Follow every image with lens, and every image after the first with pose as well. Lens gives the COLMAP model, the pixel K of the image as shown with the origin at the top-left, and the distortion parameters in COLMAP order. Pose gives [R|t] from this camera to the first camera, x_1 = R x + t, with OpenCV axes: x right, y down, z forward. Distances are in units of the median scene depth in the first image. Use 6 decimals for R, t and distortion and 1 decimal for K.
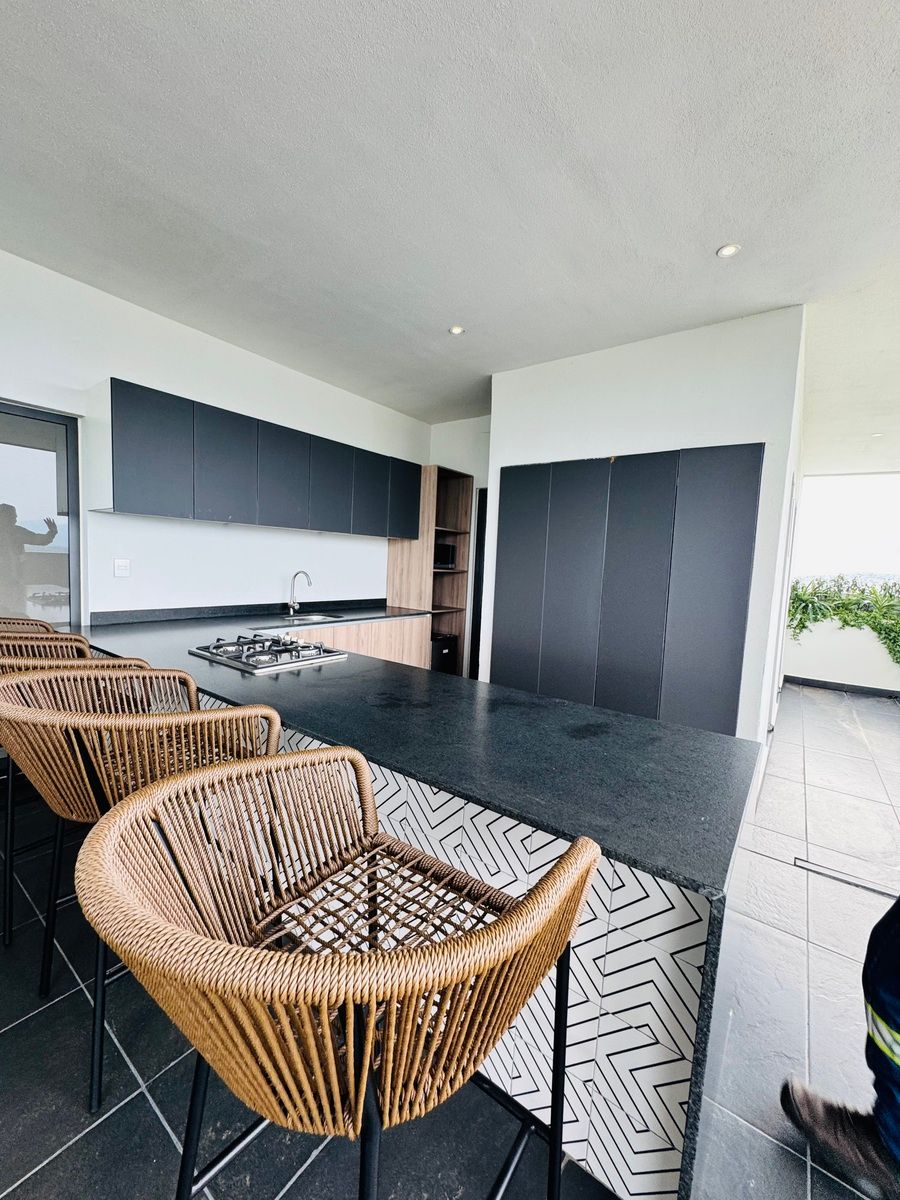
lens RADIAL K [[479.4, 0, 450.5], [0, 479.4, 603.9], [0, 0, 1]] dist [-0.002078, 0.000312]
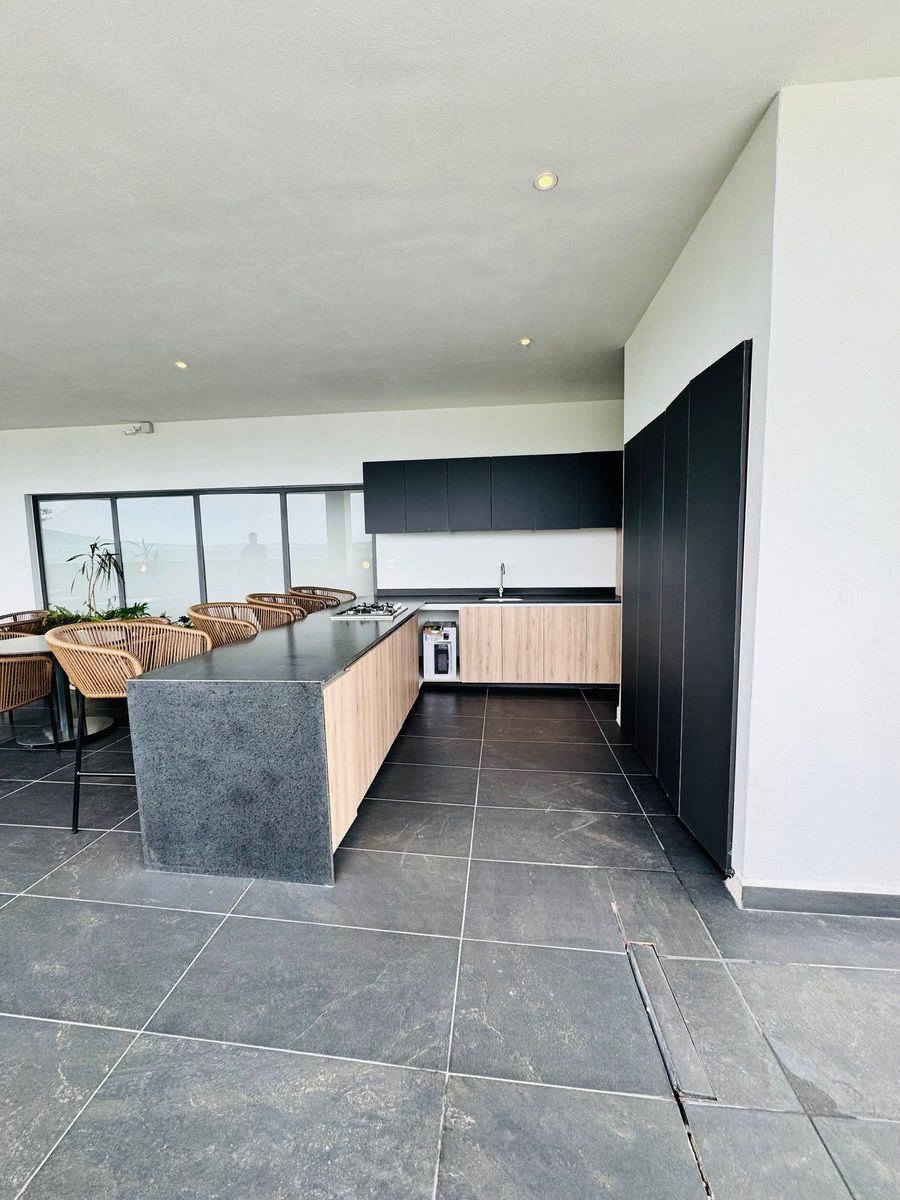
lens RADIAL K [[479.4, 0, 450.5], [0, 479.4, 603.9], [0, 0, 1]] dist [-0.002078, 0.000312]
pose [[0.504011, 0.039863, -0.862777, 0.869318], [-0.035168, 0.999053, 0.025615, 0.015198], [0.862981, 0.017432, 0.504936, 0.283633]]
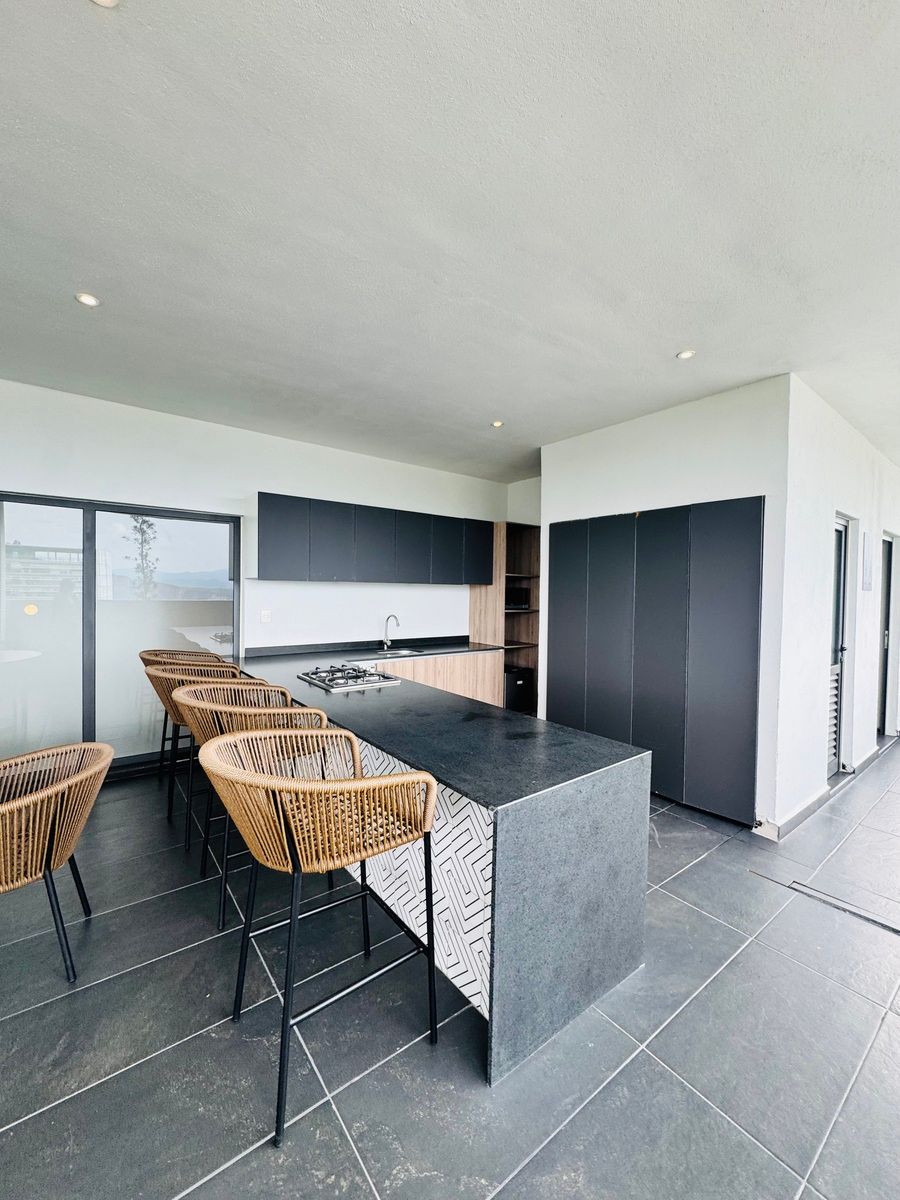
lens RADIAL K [[479.4, 0, 450.5], [0, 479.4, 603.9], [0, 0, 1]] dist [-0.002078, 0.000312]
pose [[0.962057, -0.022537, -0.271918, 0.215747], [0.003847, 0.997604, -0.069072, -0.011776], [0.272823, 0.065405, 0.959838, -0.203739]]
